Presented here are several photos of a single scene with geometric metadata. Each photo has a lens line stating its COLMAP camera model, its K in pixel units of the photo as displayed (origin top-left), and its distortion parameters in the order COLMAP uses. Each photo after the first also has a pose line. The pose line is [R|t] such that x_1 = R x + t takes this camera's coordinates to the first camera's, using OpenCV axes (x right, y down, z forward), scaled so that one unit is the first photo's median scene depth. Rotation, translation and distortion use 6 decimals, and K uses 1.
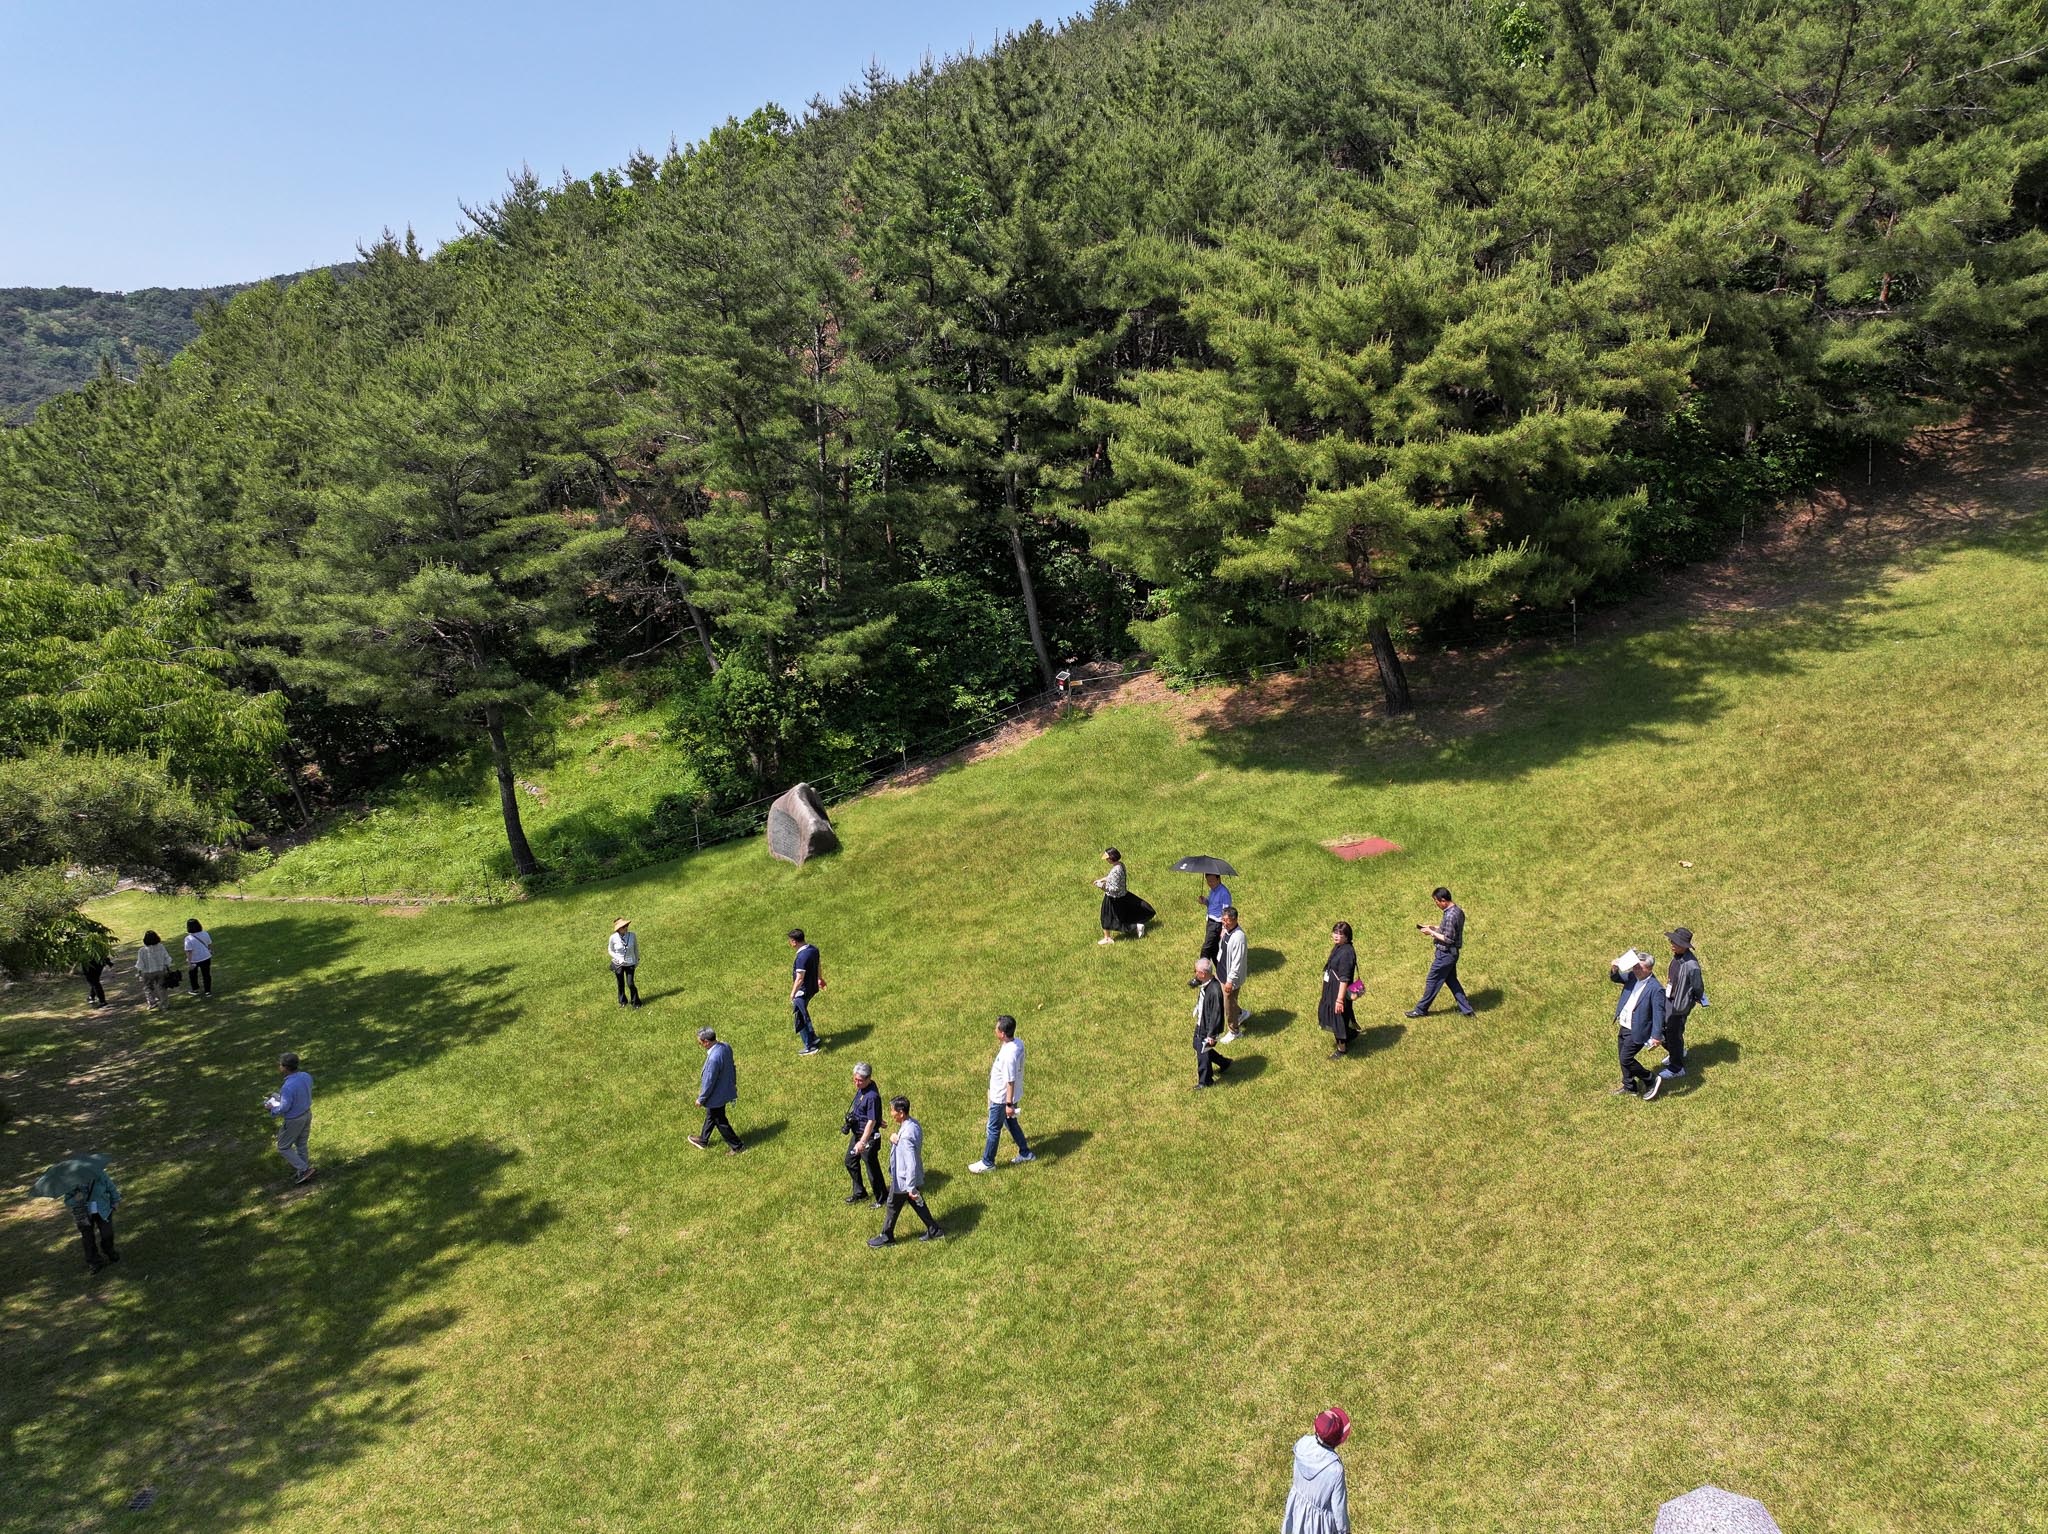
lens RADIAL K [[1415.1, 0, 1023.7], [0, 1415.1, 773.3], [0, 0, 1]] dist [-0.022737, 0.029278]
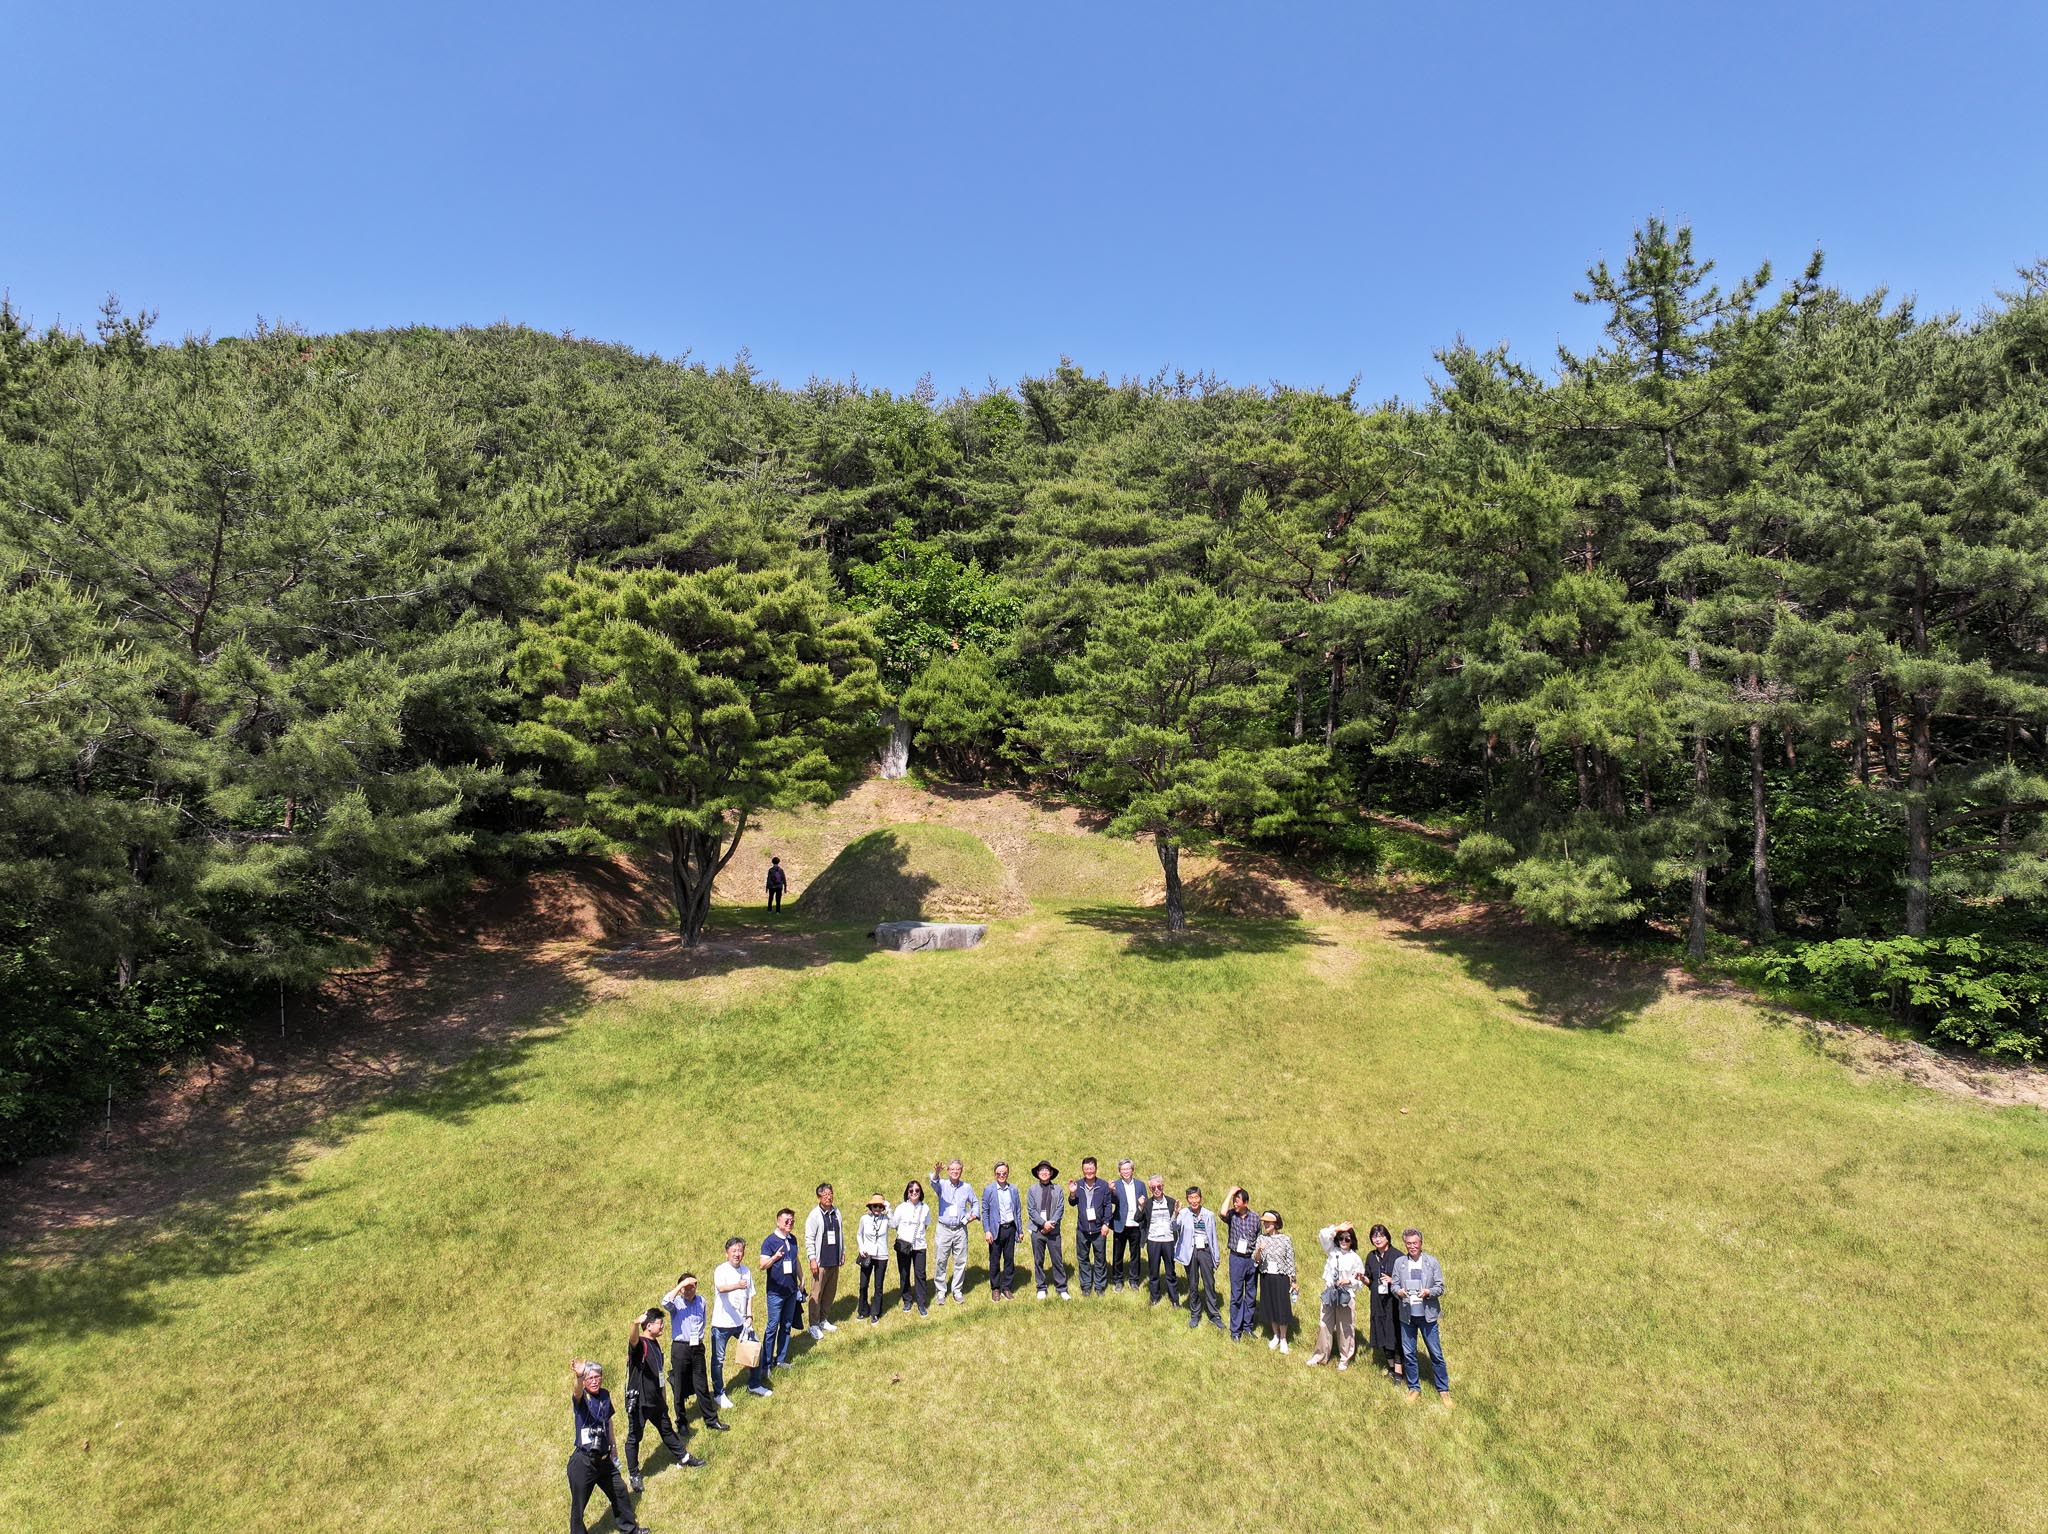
lens RADIAL K [[1463.2, 0, 1035.0], [0, 1463.2, 764.2], [0, 0, 1]] dist [0.006930, 0.007669]
pose [[0.563164, 0.123629, 0.817044, 0.148401], [0.186005, 0.944406, -0.271109, -0.047520], [-0.805139, 0.304653, 0.508860, 0.182488]]
